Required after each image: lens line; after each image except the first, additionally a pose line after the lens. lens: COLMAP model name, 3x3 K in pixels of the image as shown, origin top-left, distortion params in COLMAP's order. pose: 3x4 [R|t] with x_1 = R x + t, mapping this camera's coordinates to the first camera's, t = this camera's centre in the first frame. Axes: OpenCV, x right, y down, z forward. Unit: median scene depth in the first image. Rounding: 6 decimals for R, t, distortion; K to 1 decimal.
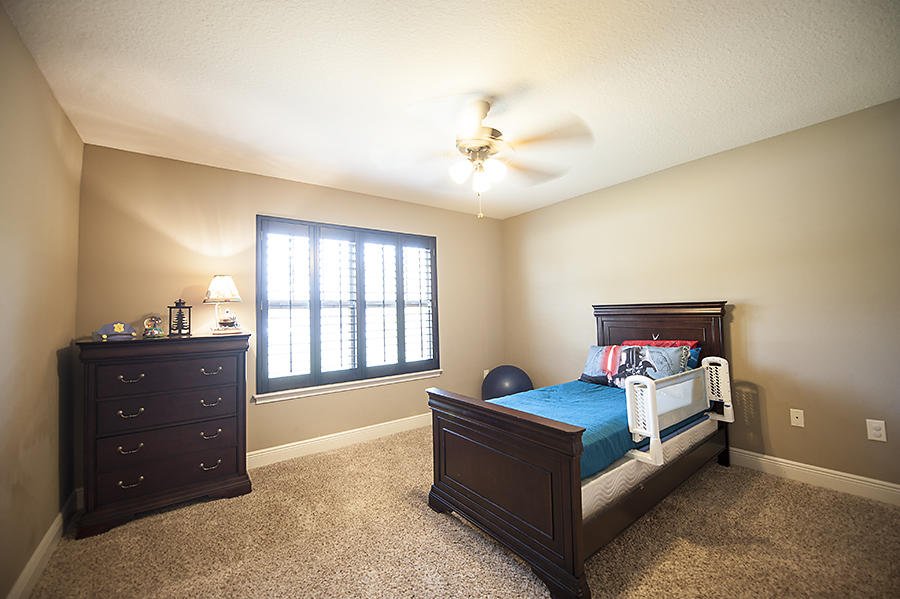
lens RADIAL K [[357.7, 0, 454.4], [0, 357.7, 296.5], [0, 0, 1]] dist [-0.021167, -0.000569]
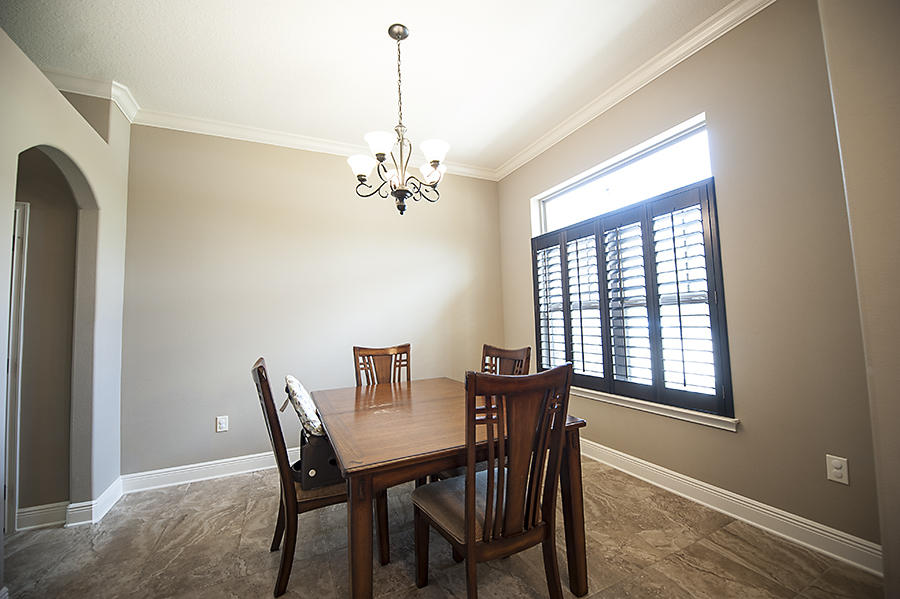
lens RADIAL K [[357.7, 0, 454.4], [0, 357.7, 296.5], [0, 0, 1]] dist [-0.021167, -0.000569]
pose [[-0.181521, -0.046827, -0.982271, 0.561757], [0.076455, 0.995170, -0.061571, 0.024183], [0.980410, -0.086276, -0.177064, 0.707384]]
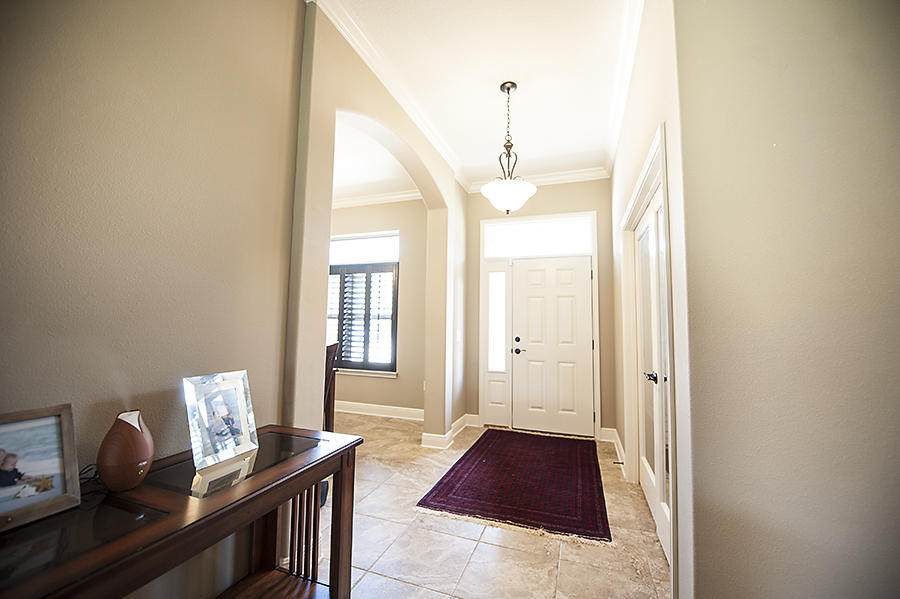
lens RADIAL K [[357.7, 0, 454.4], [0, 357.7, 296.5], [0, 0, 1]] dist [-0.021167, -0.000569]
pose [[0.551461, -0.042373, -0.833124, 1.077091], [0.012214, 0.999012, -0.042725, 0.005901], [0.834111, 0.013385, 0.551434, 0.508788]]
